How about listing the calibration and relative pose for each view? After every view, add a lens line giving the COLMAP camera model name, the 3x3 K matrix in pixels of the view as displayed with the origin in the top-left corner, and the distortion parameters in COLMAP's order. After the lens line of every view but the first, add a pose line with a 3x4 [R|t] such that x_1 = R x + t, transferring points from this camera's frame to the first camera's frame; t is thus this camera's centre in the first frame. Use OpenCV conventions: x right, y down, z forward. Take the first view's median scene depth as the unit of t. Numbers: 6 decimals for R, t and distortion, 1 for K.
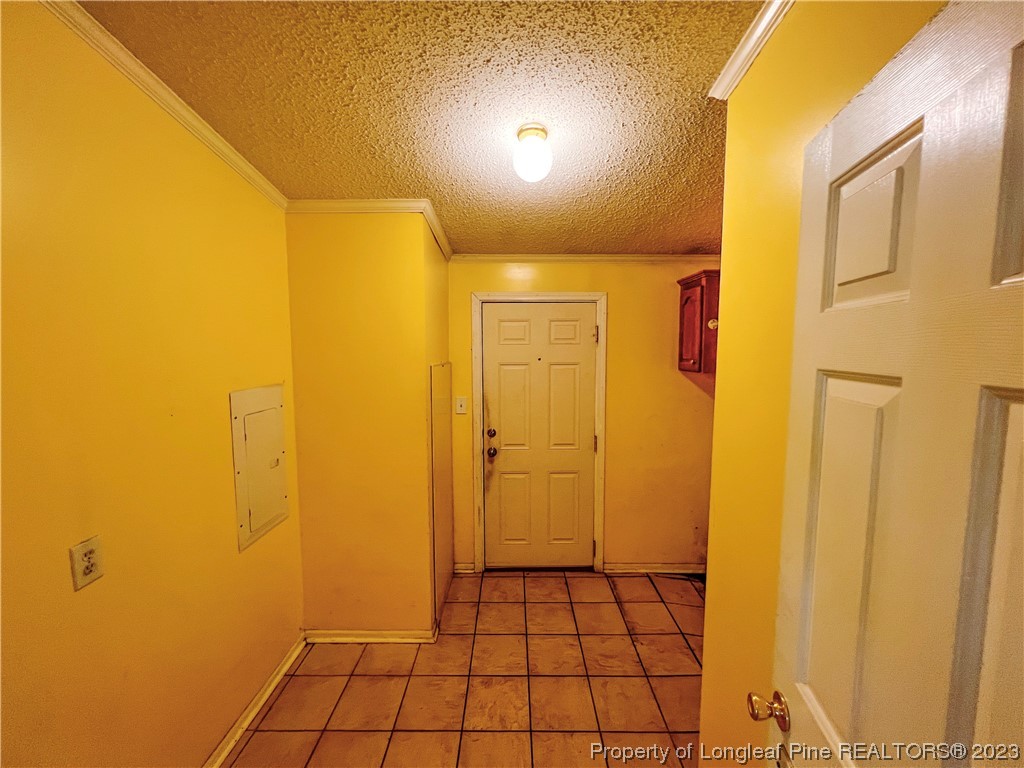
lens RADIAL K [[410.3, 0, 515.4], [0, 410.3, 381.0], [0, 0, 1]] dist [-0.003812, 0.000876]
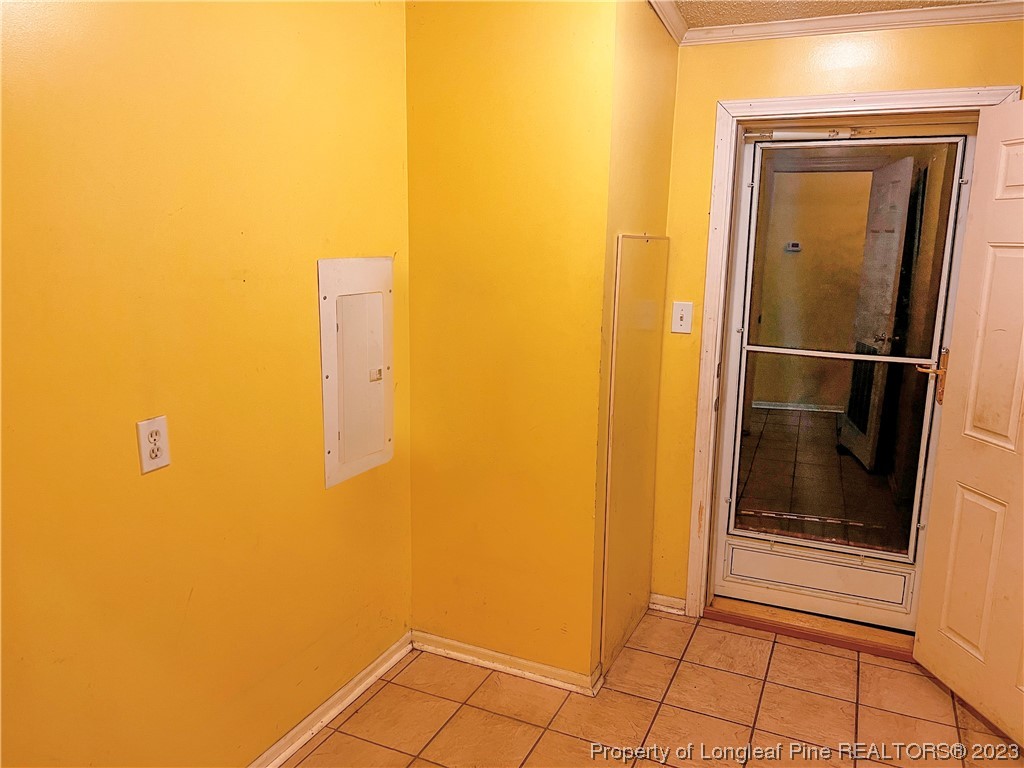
lens RADIAL K [[775.0, 0, 511.8], [0, 775.0, 383.2], [0, 0, 1]] dist [0.020185, -0.014764]
pose [[0.908419, 0.093474, -0.407477, 0.095535], [-0.050524, 0.992086, 0.114945, 0.040739], [0.414997, -0.083831, 0.905952, -0.045213]]
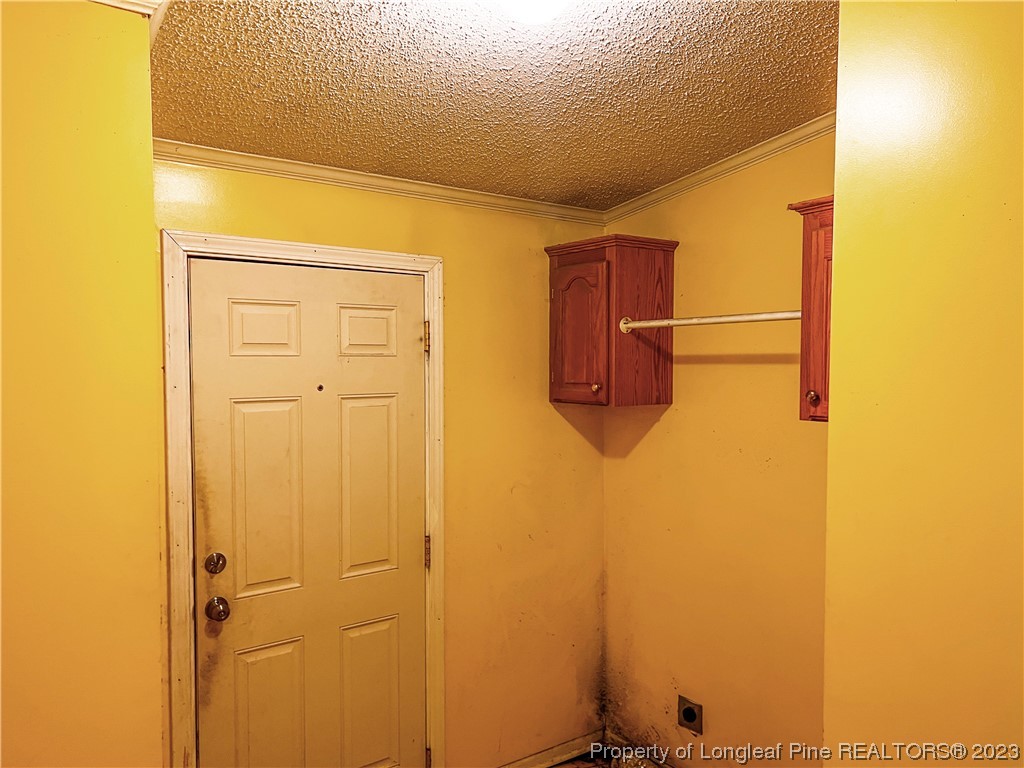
lens RADIAL K [[775.0, 0, 514.0], [0, 775.0, 387.0], [0, 0, 1]] dist [0.020185, -0.014764]
pose [[0.797151, -0.018044, 0.603510, -0.304985], [0.045816, 0.998479, -0.030665, -0.017478], [-0.602039, 0.052095, 0.796766, 0.168448]]
